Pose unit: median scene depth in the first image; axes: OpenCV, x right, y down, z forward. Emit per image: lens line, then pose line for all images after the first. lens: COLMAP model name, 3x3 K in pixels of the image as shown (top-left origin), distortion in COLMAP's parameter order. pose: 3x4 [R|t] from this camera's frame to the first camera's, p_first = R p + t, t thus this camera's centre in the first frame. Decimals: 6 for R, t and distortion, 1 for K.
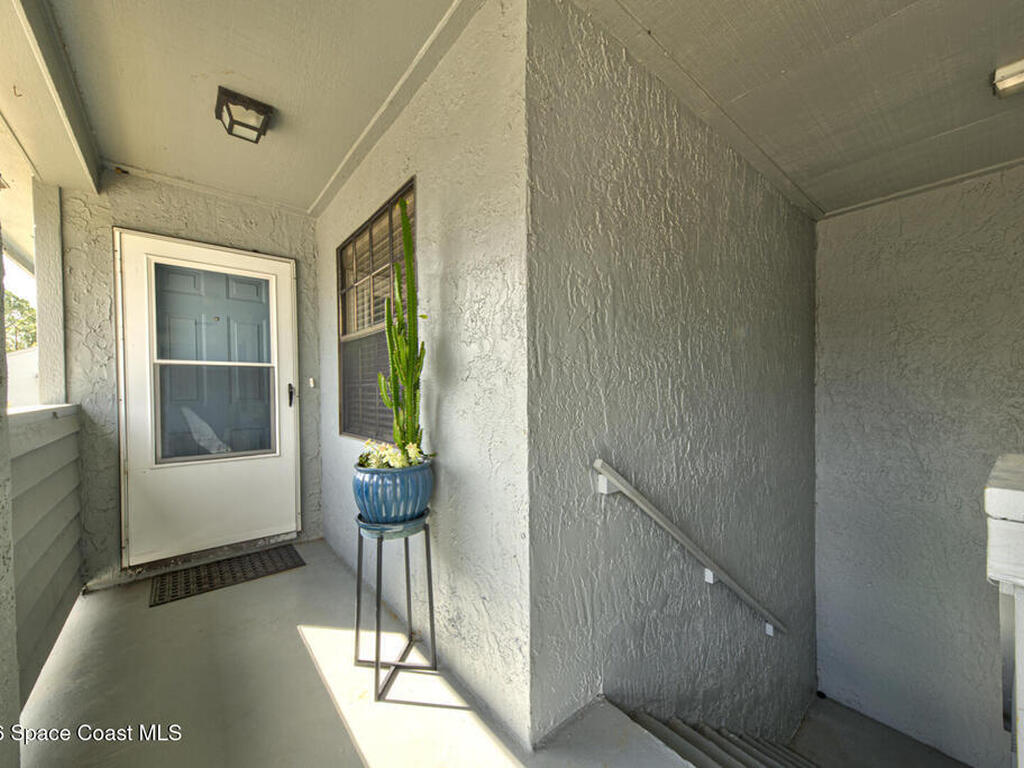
lens RADIAL K [[388.8, 0, 513.0], [0, 388.8, 397.1], [0, 0, 1]] dist [0.036727, -0.015165]
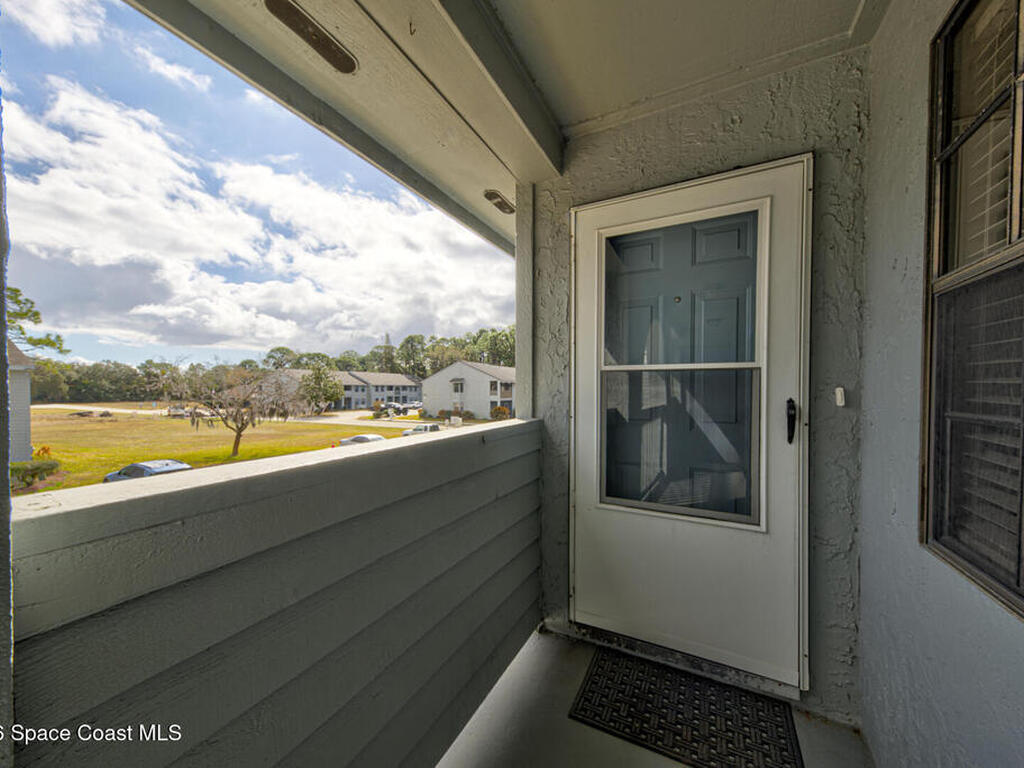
lens RADIAL K [[388.8, 0, 513.0], [0, 388.8, 397.1], [0, 0, 1]] dist [0.036727, -0.015165]
pose [[0.395703, 0.009757, -0.918327, -0.275735], [-0.037463, 0.999283, -0.005526, -0.022658], [0.917614, 0.036590, 0.395785, 0.535589]]
